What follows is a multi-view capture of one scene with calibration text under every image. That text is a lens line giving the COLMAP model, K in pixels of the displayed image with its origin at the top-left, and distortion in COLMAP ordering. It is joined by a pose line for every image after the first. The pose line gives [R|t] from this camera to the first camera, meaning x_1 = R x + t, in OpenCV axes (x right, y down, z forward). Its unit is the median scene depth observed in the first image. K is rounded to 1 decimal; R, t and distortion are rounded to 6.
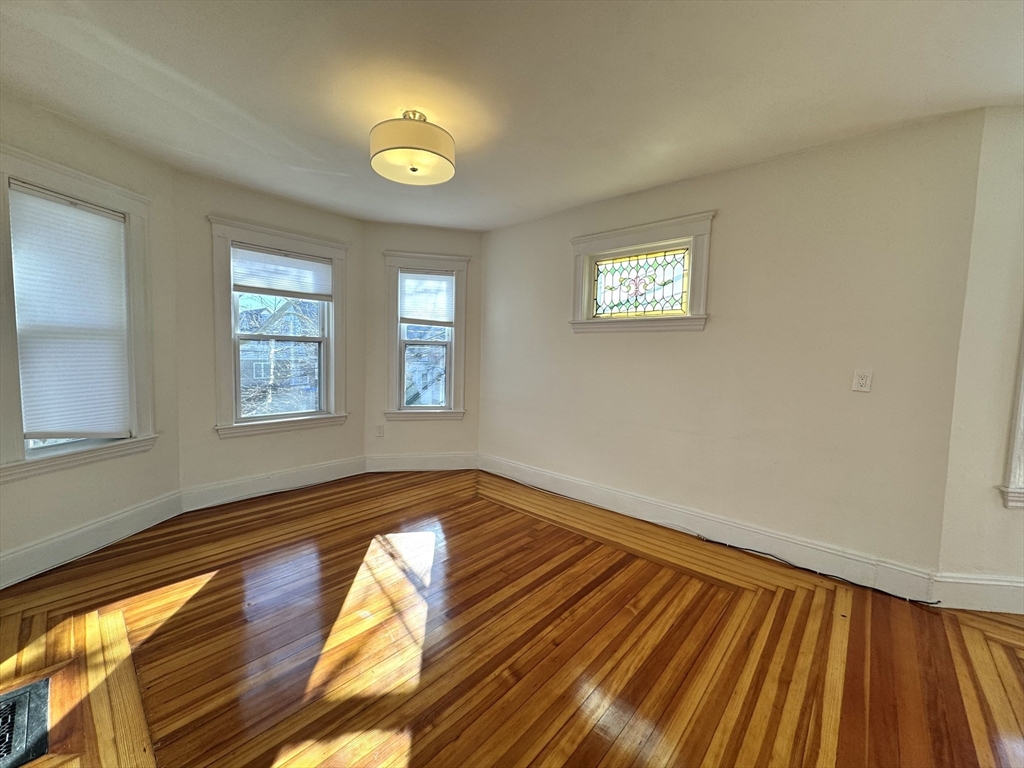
lens RADIAL K [[408.3, 0, 511.2], [0, 408.3, 382.6], [0, 0, 1]] dist [-0.001643, 0.000119]
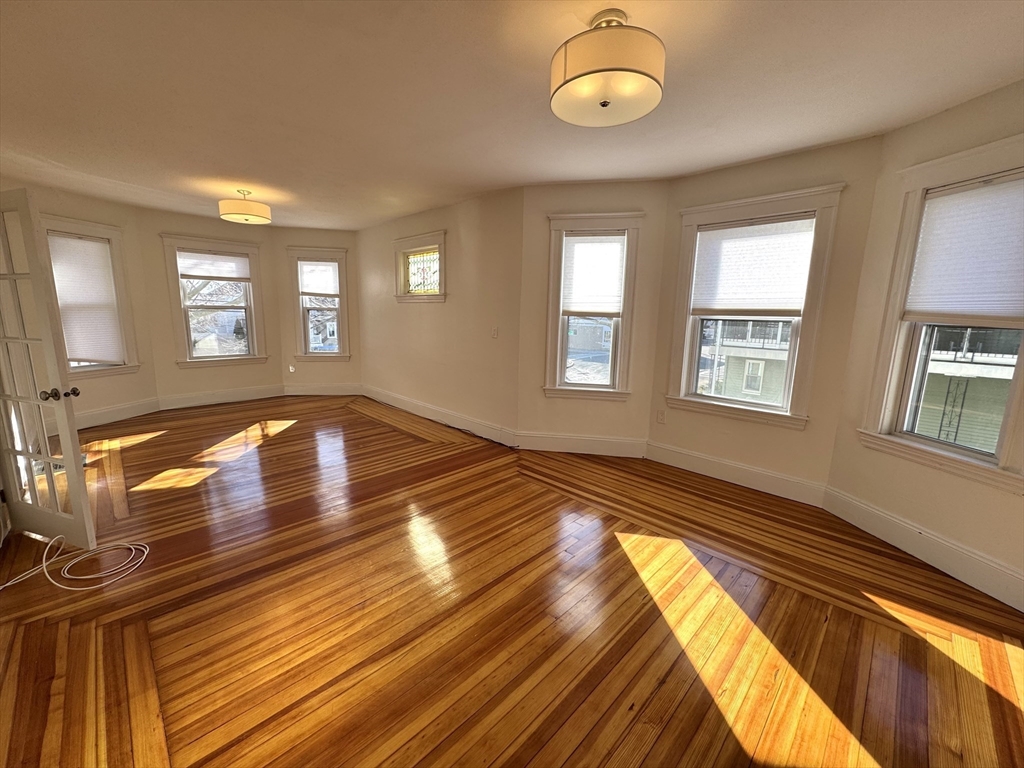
lens RADIAL K [[407.8, 0, 511.7], [0, 407.8, 382.8], [0, 0, 1]] dist [-0.001669, 0.000214]
pose [[0.998581, 0.005436, -0.052979, 0.744276], [-0.000180, 0.995116, 0.098712, 0.030757], [0.053257, -0.098563, 0.993705, -0.604008]]
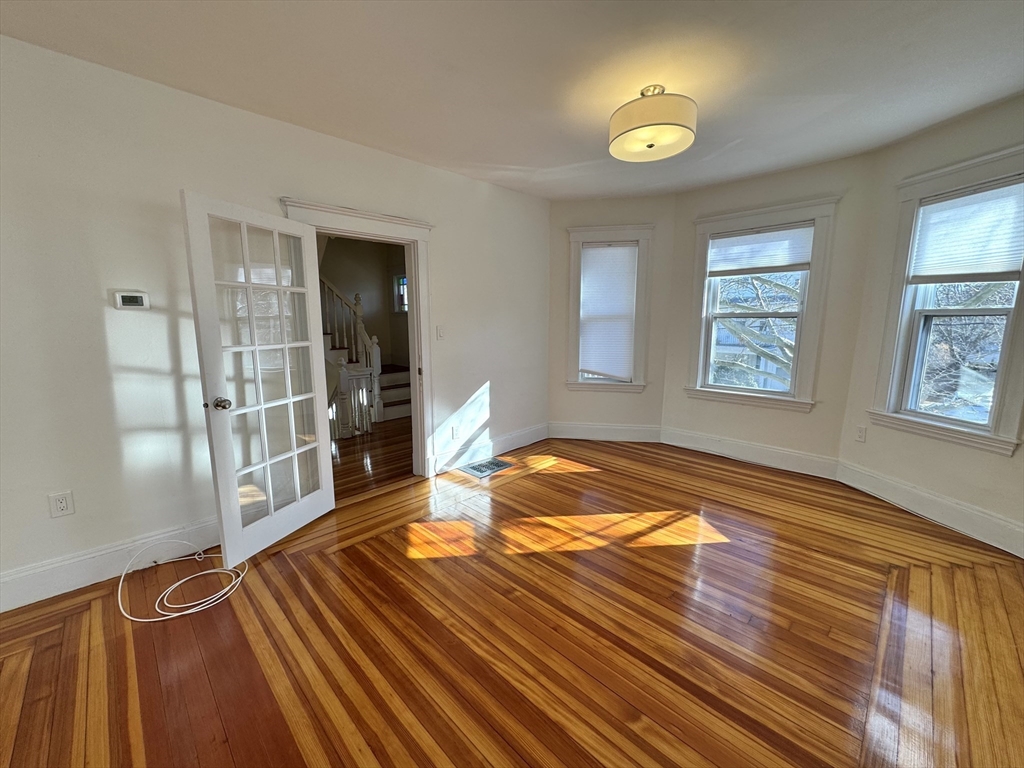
lens RADIAL K [[407.8, 0, 511.7], [0, 407.8, 382.8], [0, 0, 1]] dist [-0.001669, 0.000214]
pose [[-0.054520, 0.129990, -0.990015, 0.575661], [-0.072650, 0.988346, 0.133772, -0.037219], [0.995866, 0.079218, -0.044441, 0.509366]]
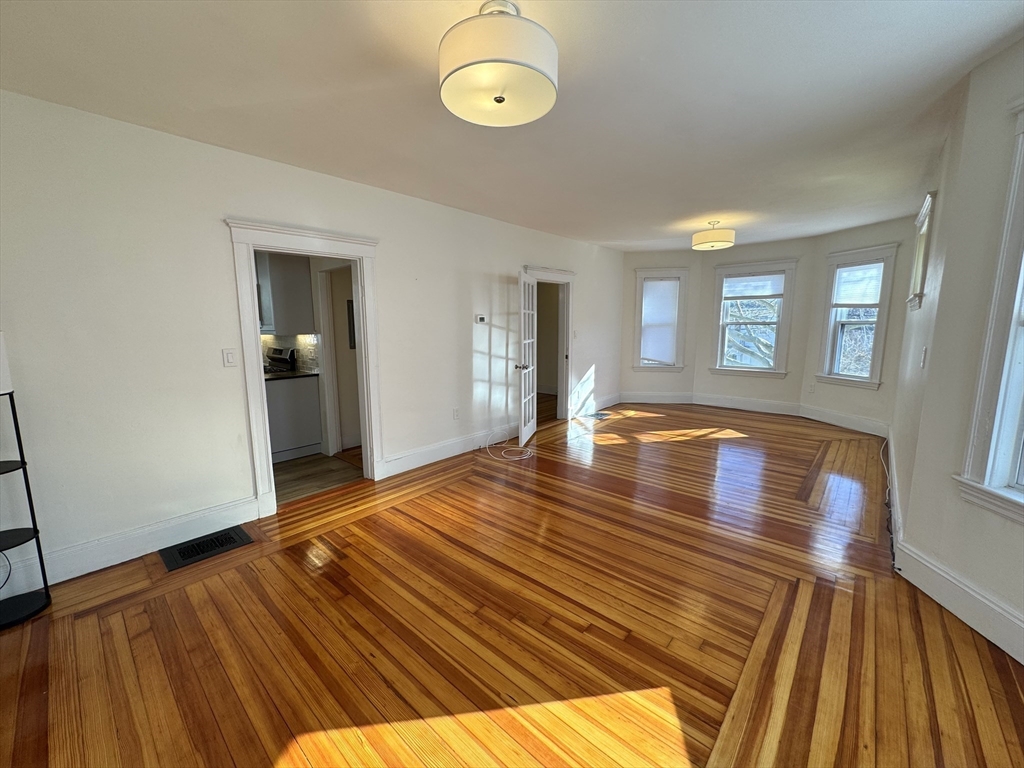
lens RADIAL K [[407.8, 0, 511.7], [0, 407.8, 382.8], [0, 0, 1]] dist [-0.001669, 0.000214]
pose [[0.002840, 0.119666, -0.992810, 1.347204], [-0.067183, 0.990594, 0.119207, 0.005421], [0.997737, 0.066361, 0.010853, -0.025160]]
